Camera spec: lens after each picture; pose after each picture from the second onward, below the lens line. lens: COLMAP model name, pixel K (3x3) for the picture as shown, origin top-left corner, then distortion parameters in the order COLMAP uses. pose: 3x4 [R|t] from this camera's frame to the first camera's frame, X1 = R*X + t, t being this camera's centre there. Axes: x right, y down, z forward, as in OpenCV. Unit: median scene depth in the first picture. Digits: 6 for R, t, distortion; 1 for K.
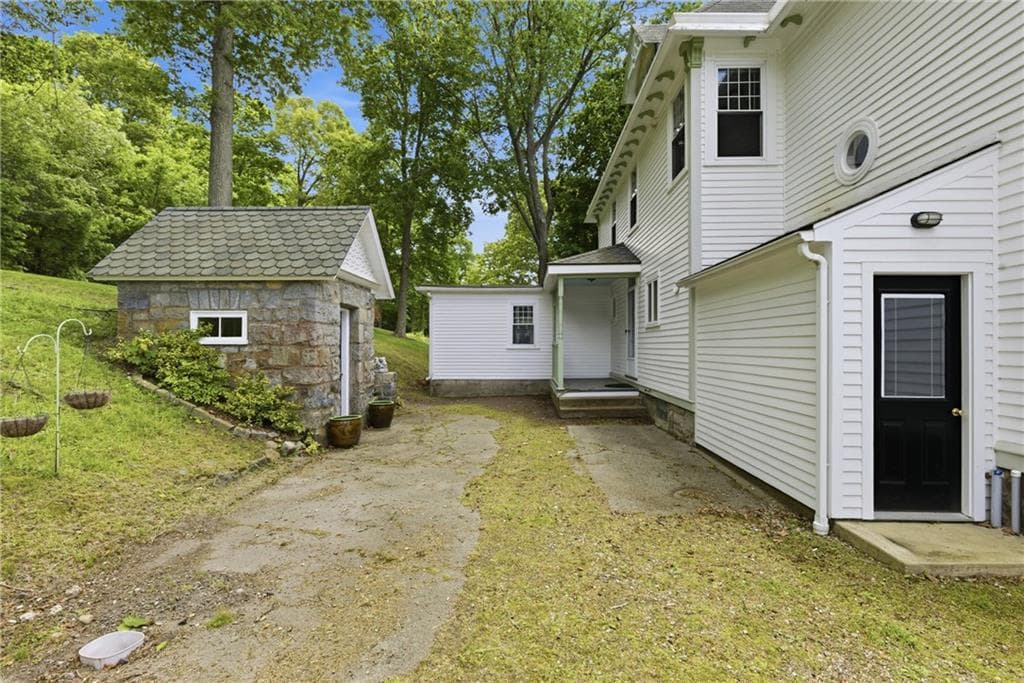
lens RADIAL K [[460.4, 0, 525.7], [0, 460.4, 343.3], [0, 0, 1]] dist [0.000353, 0.000018]
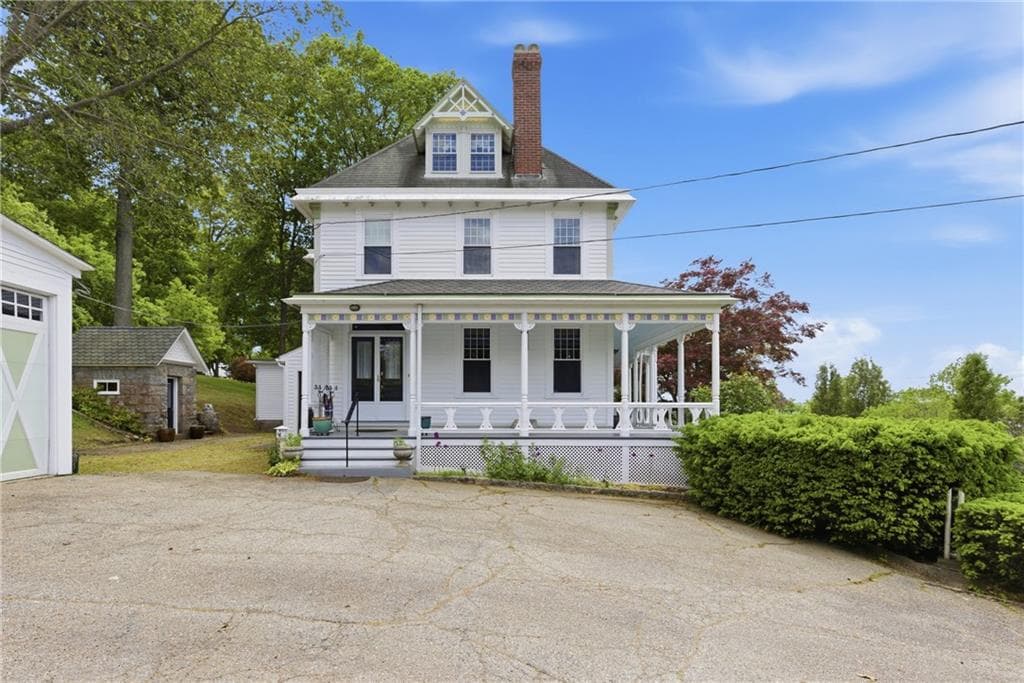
lens RADIAL K [[501.3, 0, 500.5], [0, 501.3, 409.2], [0, 0, 1]] dist [-0.002194, -0.000348]
pose [[0.999680, 0.001232, 0.025265, 1.185203], [-0.001534, 0.999928, 0.011914, 0.041879], [-0.025248, -0.011949, 0.999610, -1.478806]]
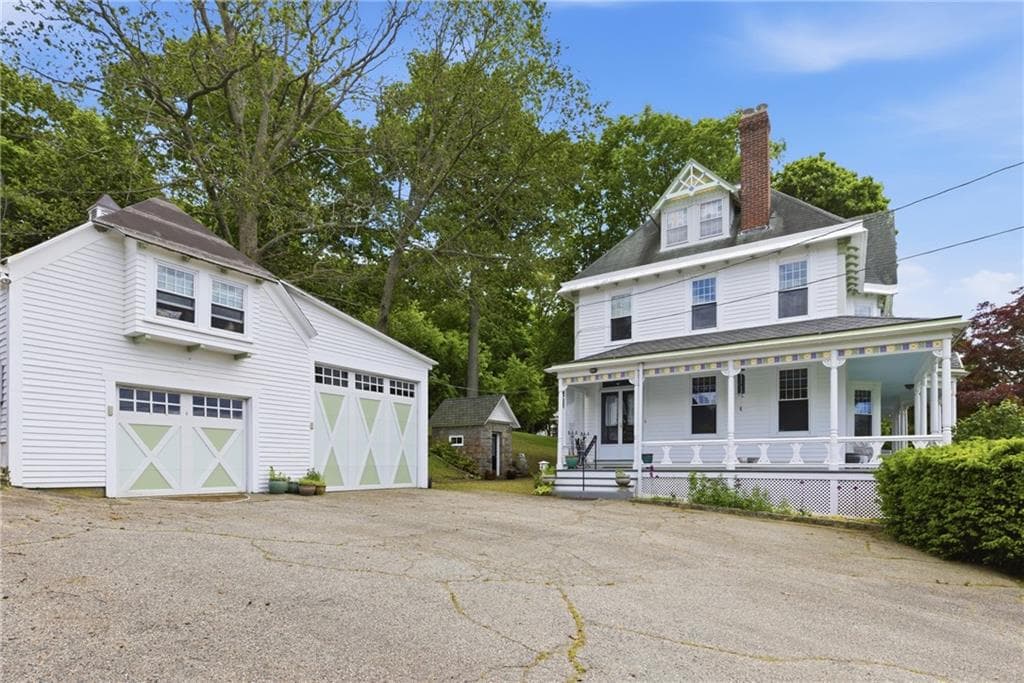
lens RADIAL K [[537.8, 0, 524.9], [0, 537.8, 463.8], [0, 0, 1]] dist [0.003635, 0.000498]
pose [[0.852674, -0.001251, -0.522442, 1.670625], [0.002882, 0.999993, 0.002309, 0.117184], [0.522435, -0.003474, 0.852672, -1.908120]]
